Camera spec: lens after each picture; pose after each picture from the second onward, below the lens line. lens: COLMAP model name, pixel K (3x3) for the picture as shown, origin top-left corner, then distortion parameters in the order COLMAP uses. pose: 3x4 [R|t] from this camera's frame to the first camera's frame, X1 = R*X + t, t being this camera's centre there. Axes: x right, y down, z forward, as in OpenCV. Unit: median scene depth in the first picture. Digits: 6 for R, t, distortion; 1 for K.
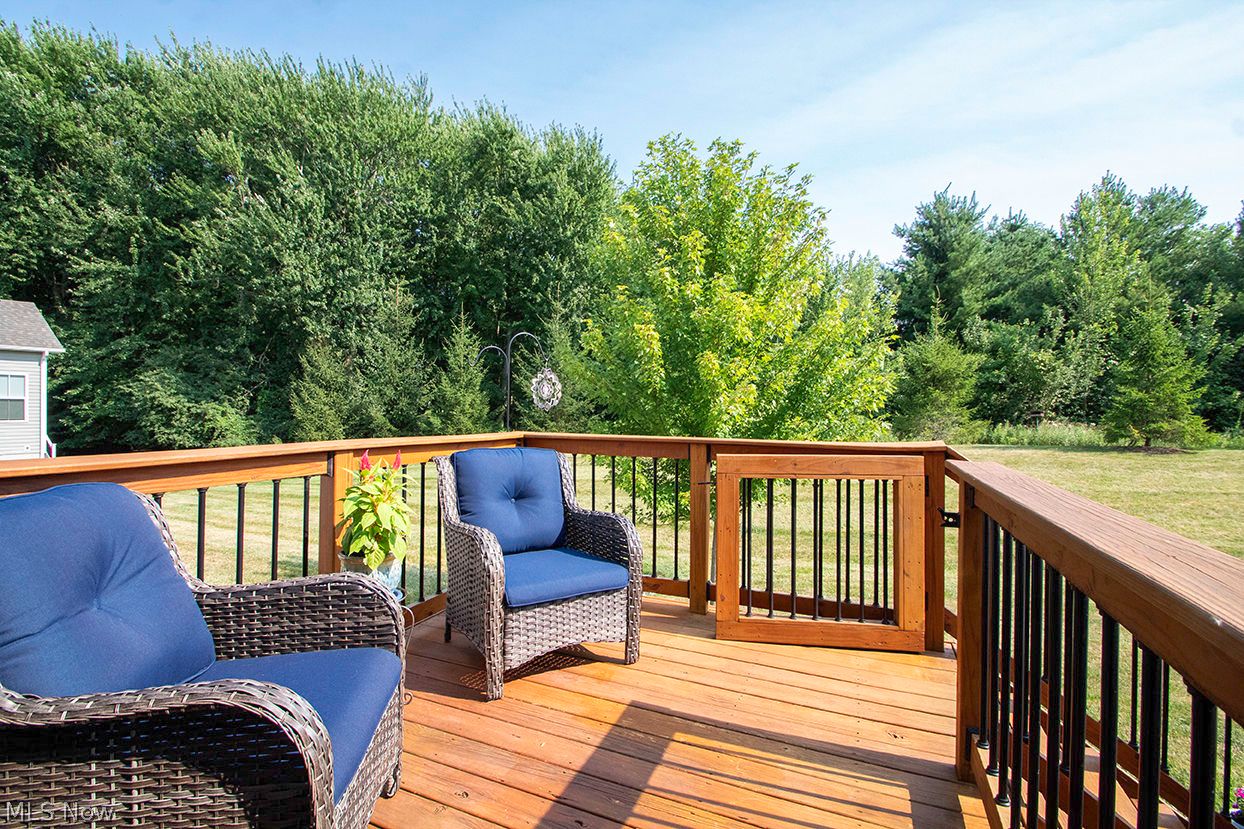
lens RADIAL K [[581.9, 0, 614.8], [0, 581.9, 415.9], [0, 0, 1]] dist [-0.003197, -0.001978]
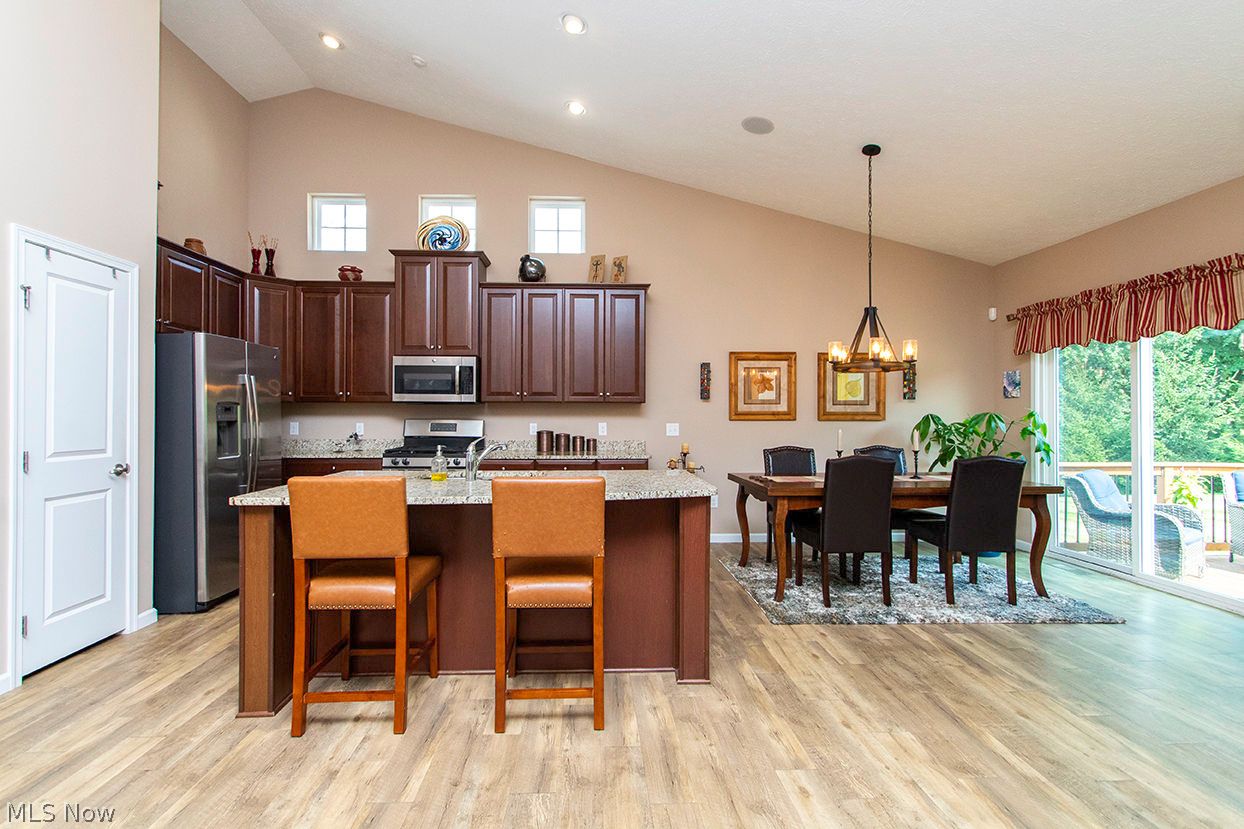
lens RADIAL K [[581.9, 0, 605.3], [0, 581.9, 404.8], [0, 0, 1]] dist [-0.003197, -0.001978]
pose [[0.424148, -0.034328, -0.904942, 0.078684], [-0.011306, 0.999003, -0.043195, -0.008314], [0.905523, 0.028553, 0.423336, -0.229823]]
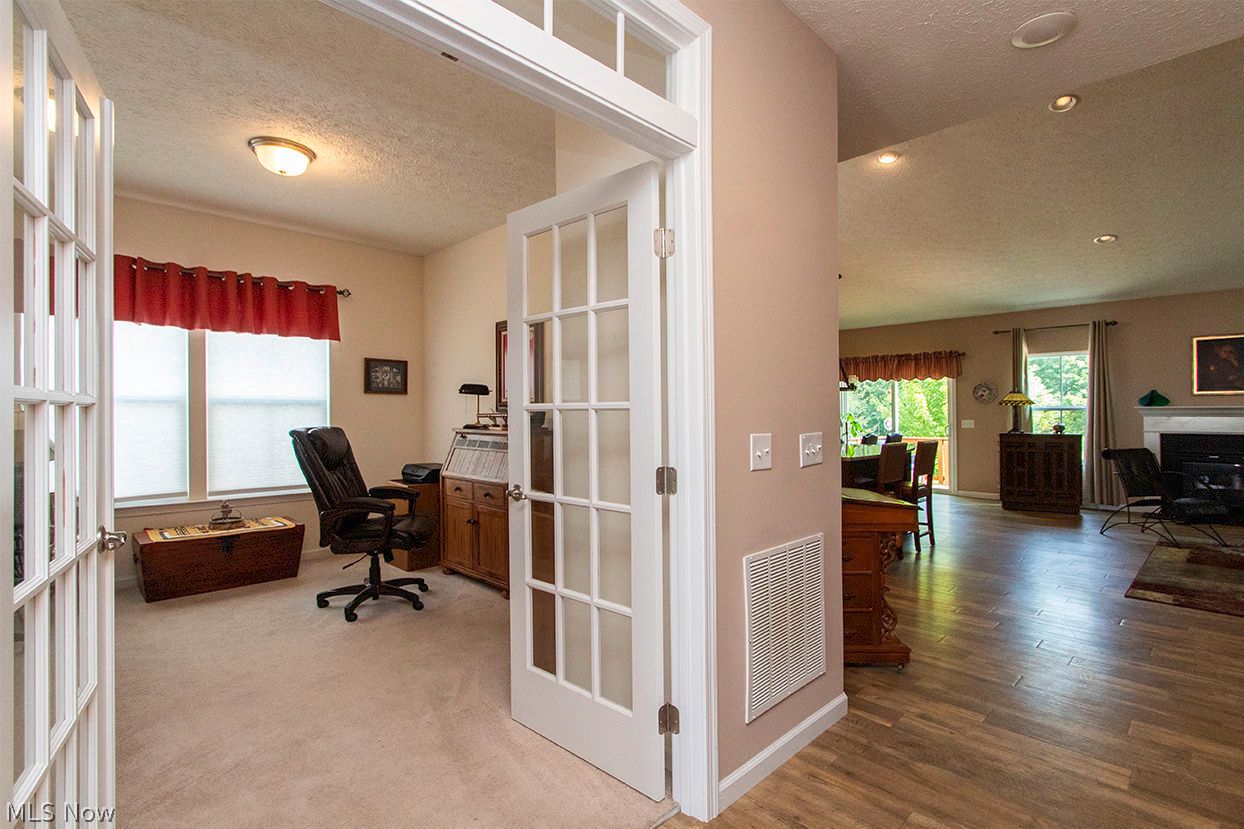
lens RADIAL K [[581.9, 0, 613.3], [0, 581.9, 404.9], [0, 0, 1]] dist [-0.003197, -0.001978]
pose [[0.915612, -0.022168, -0.401453, -0.036514], [0.006310, 0.999148, -0.040780, -0.006060], [0.402015, 0.034806, 0.914971, -0.458152]]
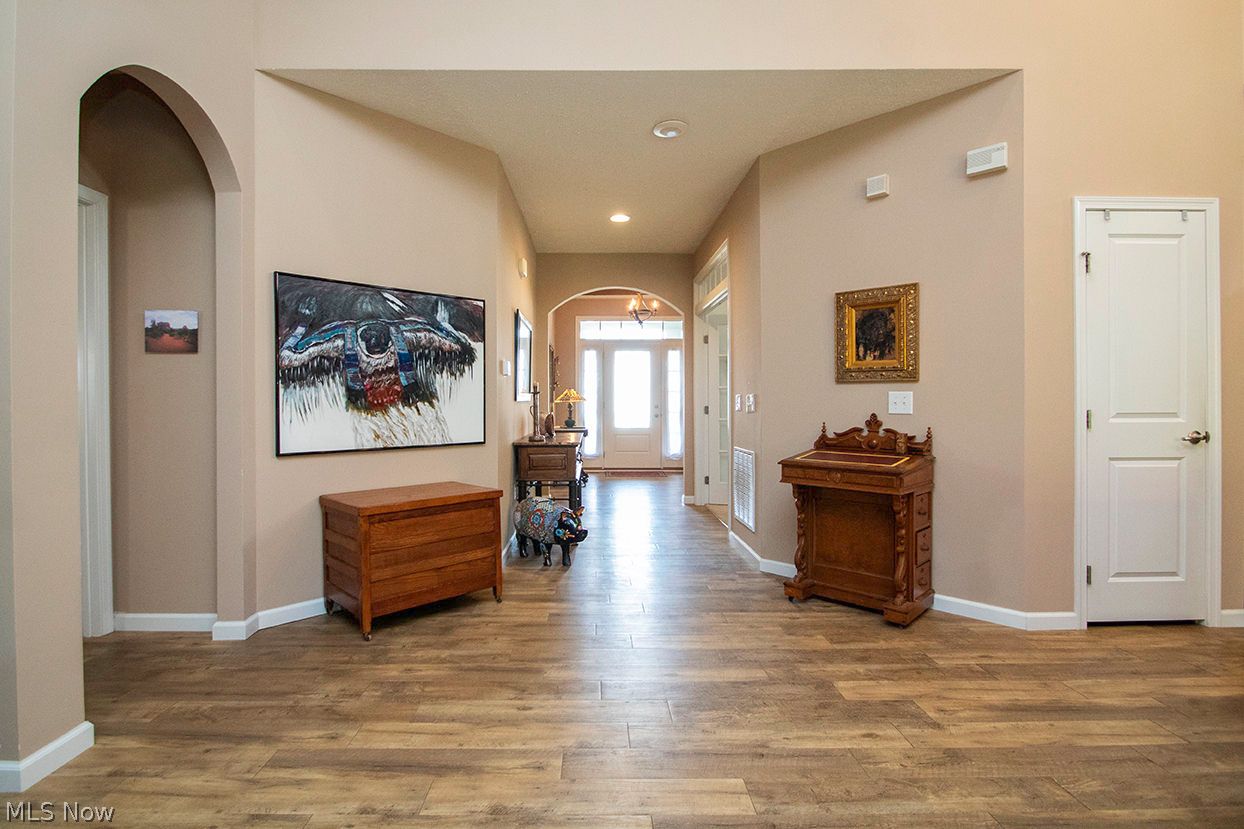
lens RADIAL K [[581.9, 0, 588.7], [0, 581.9, 403.1], [0, 0, 1]] dist [-0.003197, -0.001978]
pose [[-0.920039, -0.013217, -0.391603, 0.068191], [-0.020095, 0.999707, 0.013470, -0.003403], [0.391311, 0.020263, -0.920036, -0.213201]]
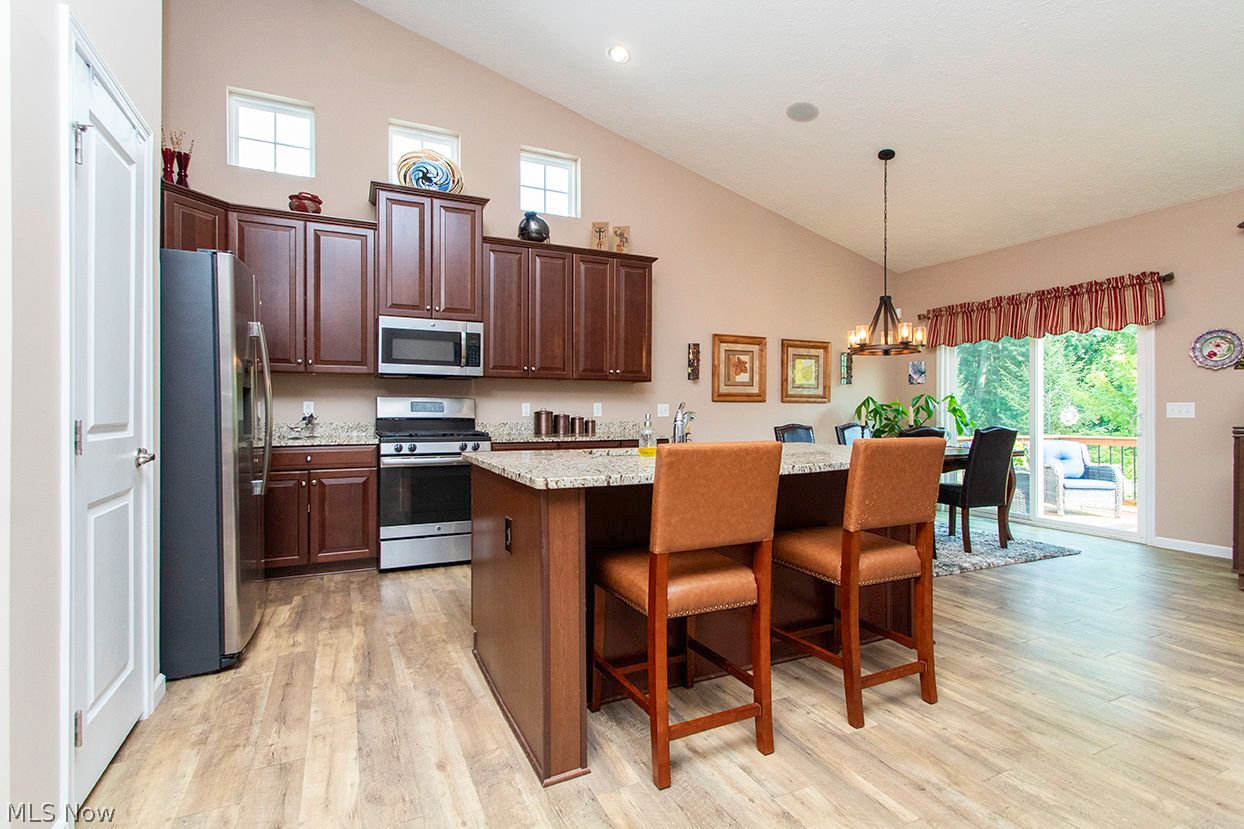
lens RADIAL K [[581.9, 0, 609.7], [0, 581.9, 407.7], [0, 0, 1]] dist [-0.003197, -0.001978]
pose [[0.741660, -0.020893, -0.670451, 0.011705], [-0.000974, 0.999480, -0.032224, -0.002020], [0.670776, 0.024552, 0.741254, -0.294048]]
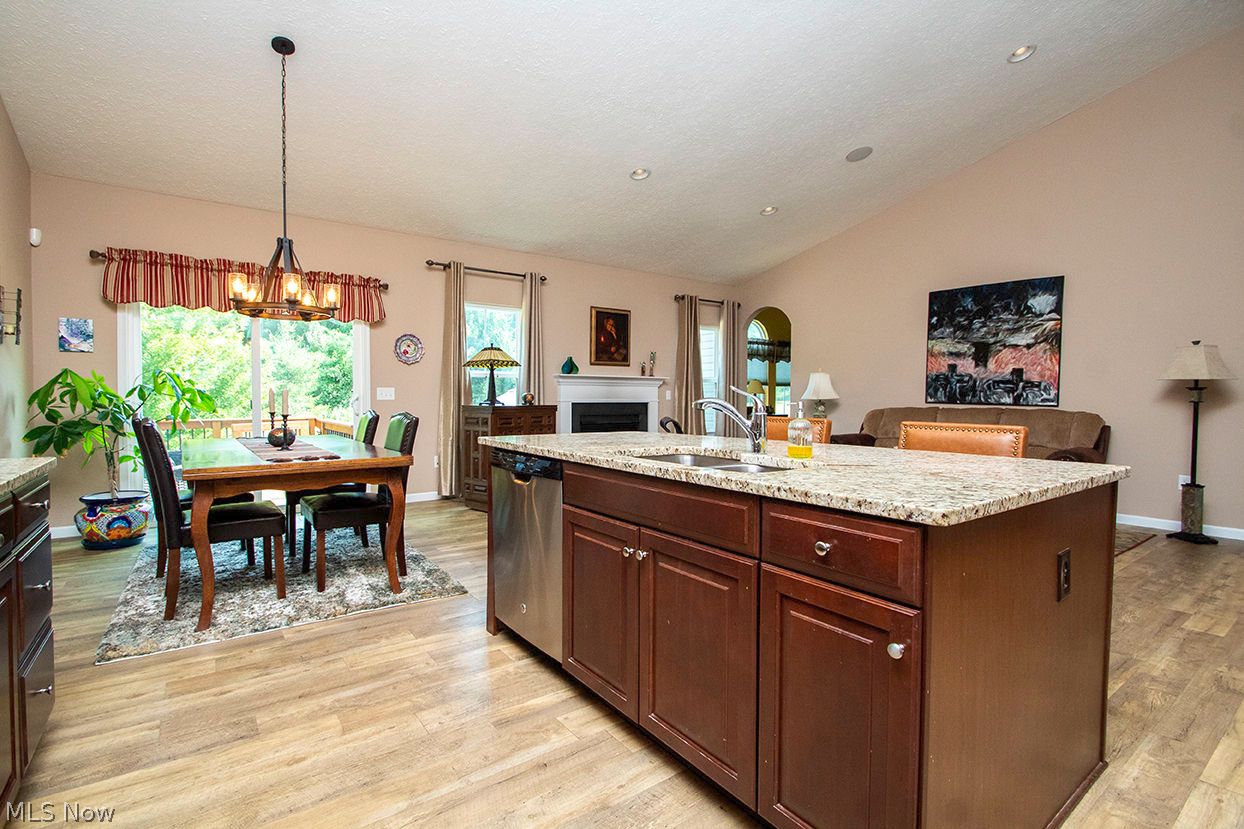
lens RADIAL K [[581.9, 0, 597.3], [0, 581.9, 419.7], [0, 0, 1]] dist [-0.003197, -0.001978]
pose [[0.537977, -0.048004, 0.841591, -0.142515], [0.019008, 0.998814, 0.044822, -0.006038], [-0.842745, -0.008116, 0.538252, -0.228556]]
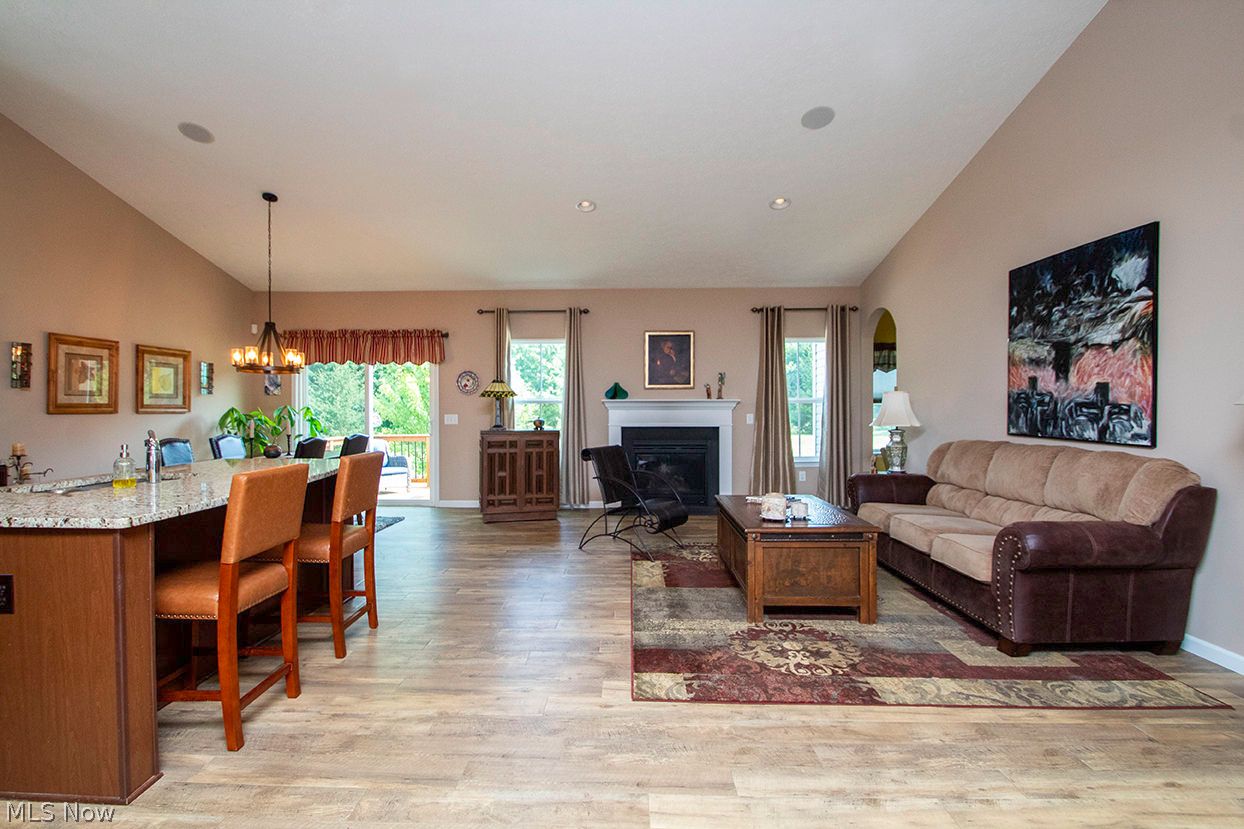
lens RADIAL K [[581.9, 0, 599.1], [0, 581.9, 406.4], [0, 0, 1]] dist [-0.003197, -0.001978]
pose [[0.937789, -0.016486, 0.346813, -0.010835], [0.023313, 0.999608, -0.015521, -0.007881], [-0.346421, 0.022641, 0.937806, -0.341649]]
